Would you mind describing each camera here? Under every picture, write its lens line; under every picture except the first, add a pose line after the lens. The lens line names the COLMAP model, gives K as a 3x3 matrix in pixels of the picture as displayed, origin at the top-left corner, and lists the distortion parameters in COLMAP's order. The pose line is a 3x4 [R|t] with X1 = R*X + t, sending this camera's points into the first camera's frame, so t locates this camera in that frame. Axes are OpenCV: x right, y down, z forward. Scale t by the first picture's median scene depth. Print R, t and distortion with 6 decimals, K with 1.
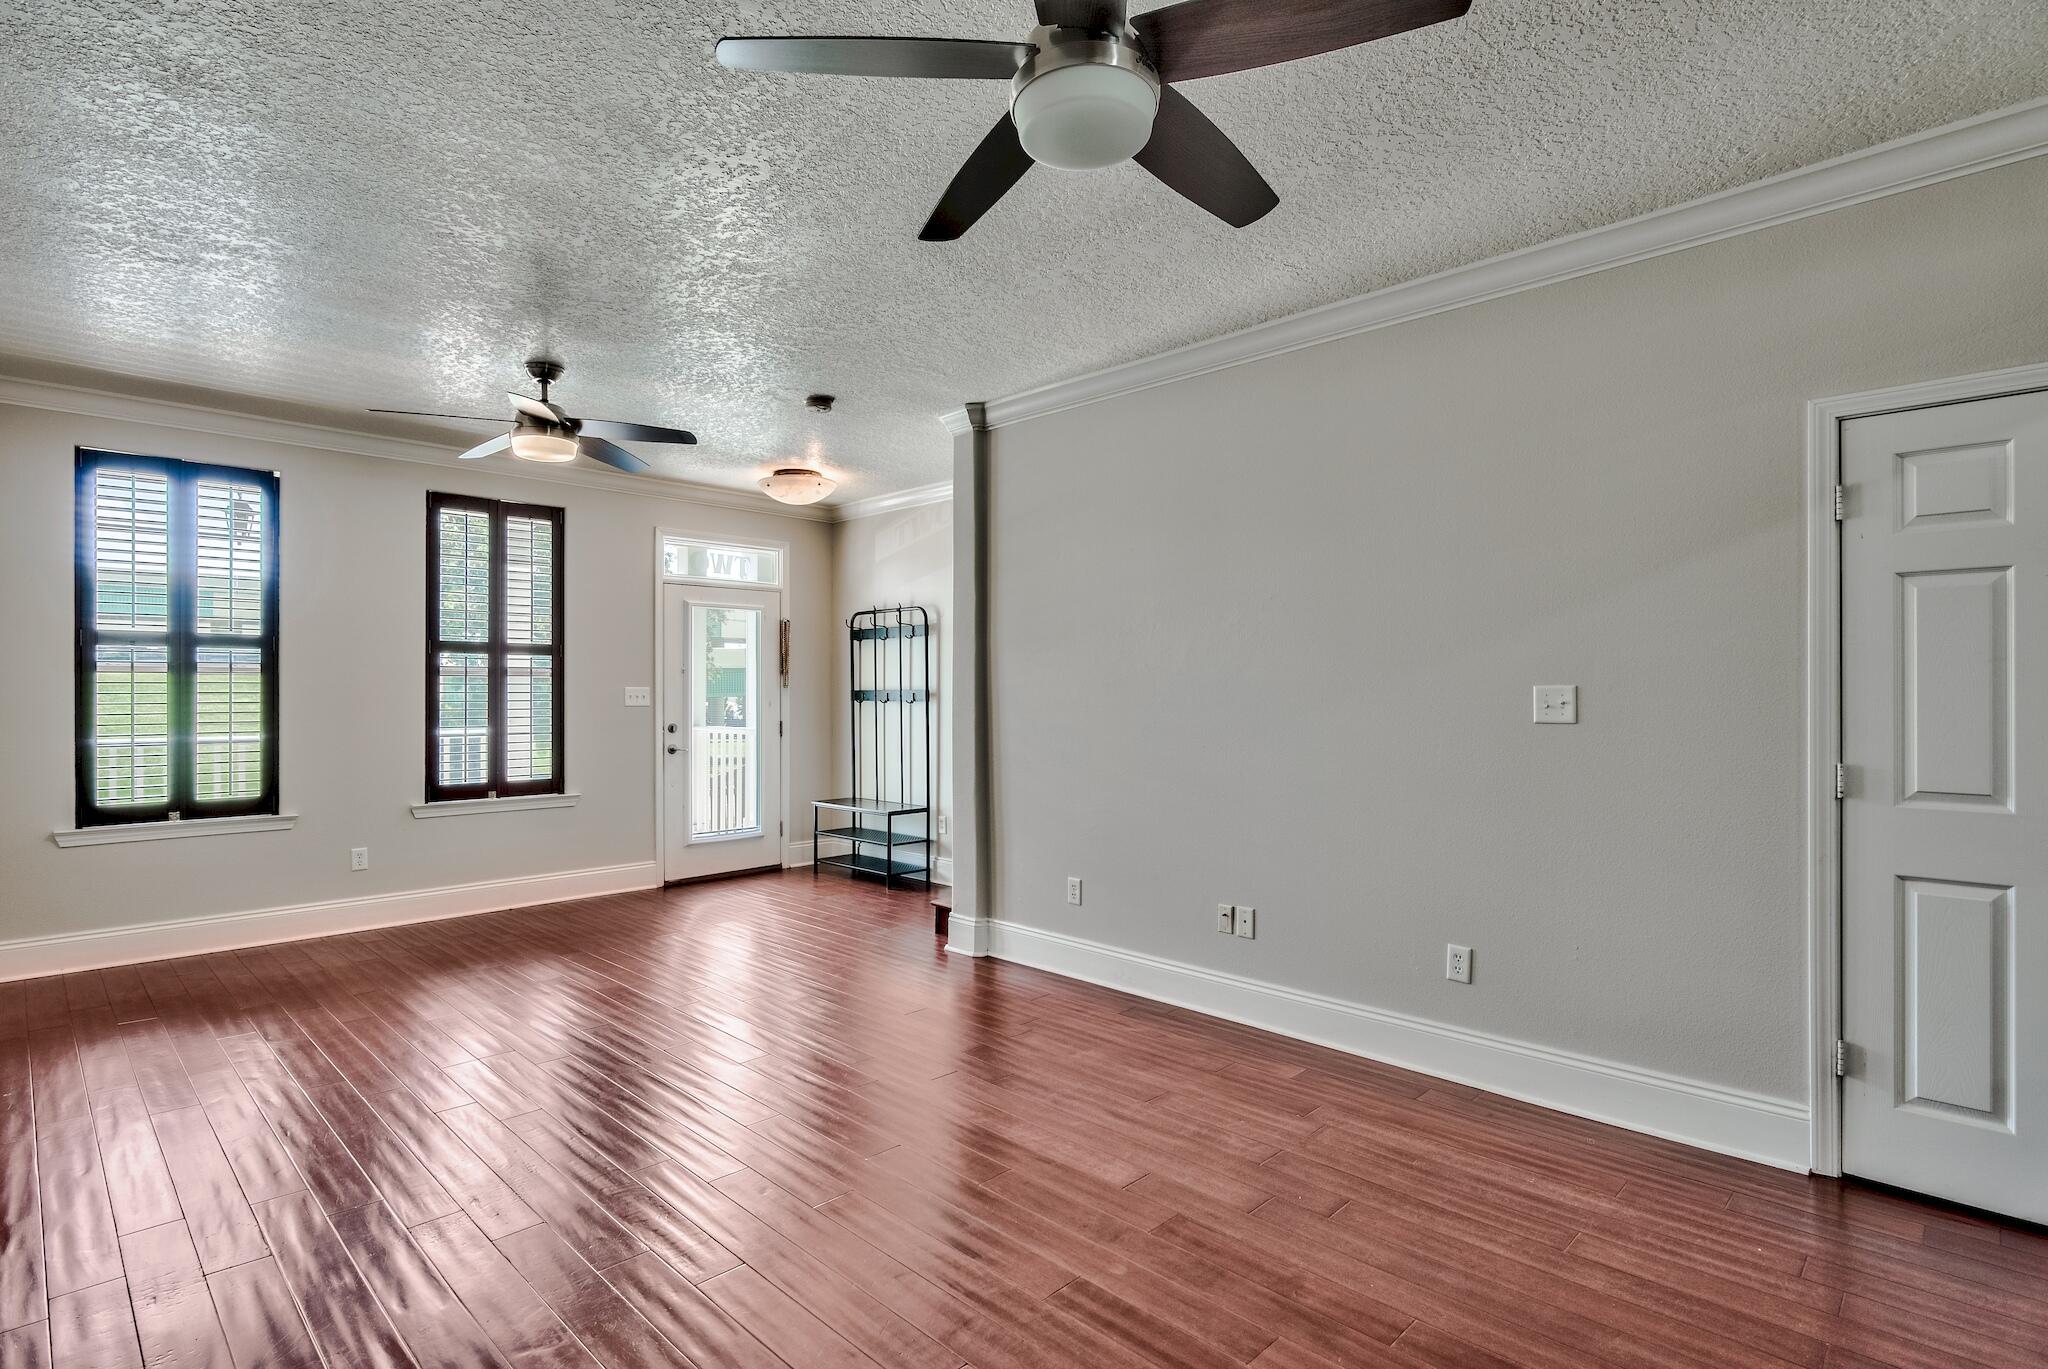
lens RADIAL K [[999.8, 0, 1028.1], [0, 999.8, 686.7], [0, 0, 1]] dist [-0.005717, -0.000211]
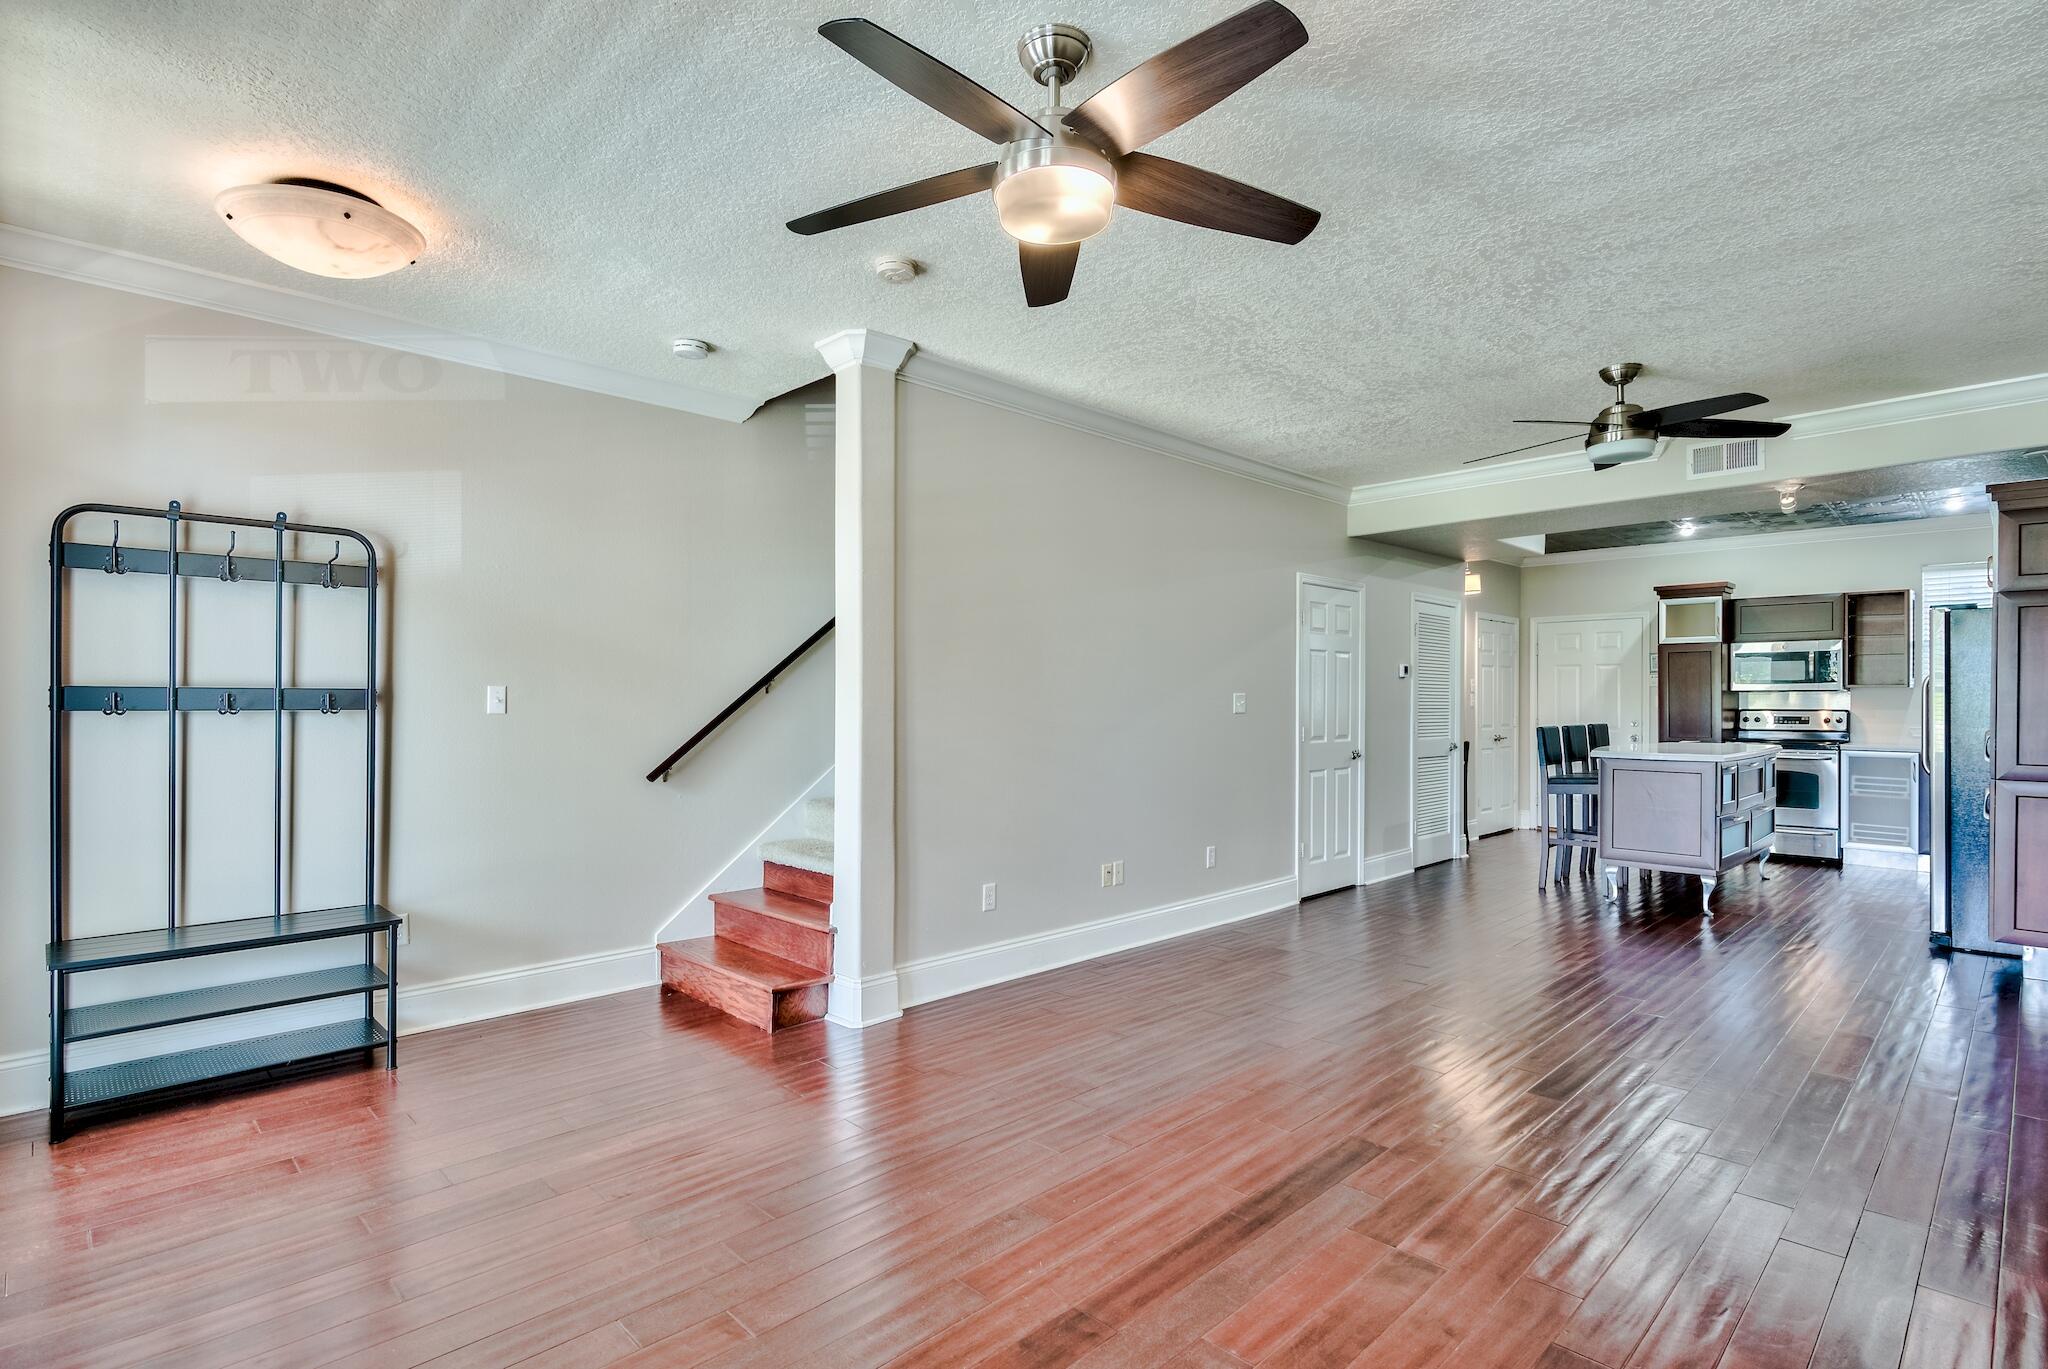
lens RADIAL K [[999.8, 0, 1008.5], [0, 999.8, 702.3], [0, 0, 1]] dist [-0.005717, -0.000211]
pose [[0.028106, -0.002613, 0.999602, -0.618850], [-0.007613, 0.999967, 0.002828, 0.006250], [-0.999576, -0.007689, 0.028085, 0.631017]]
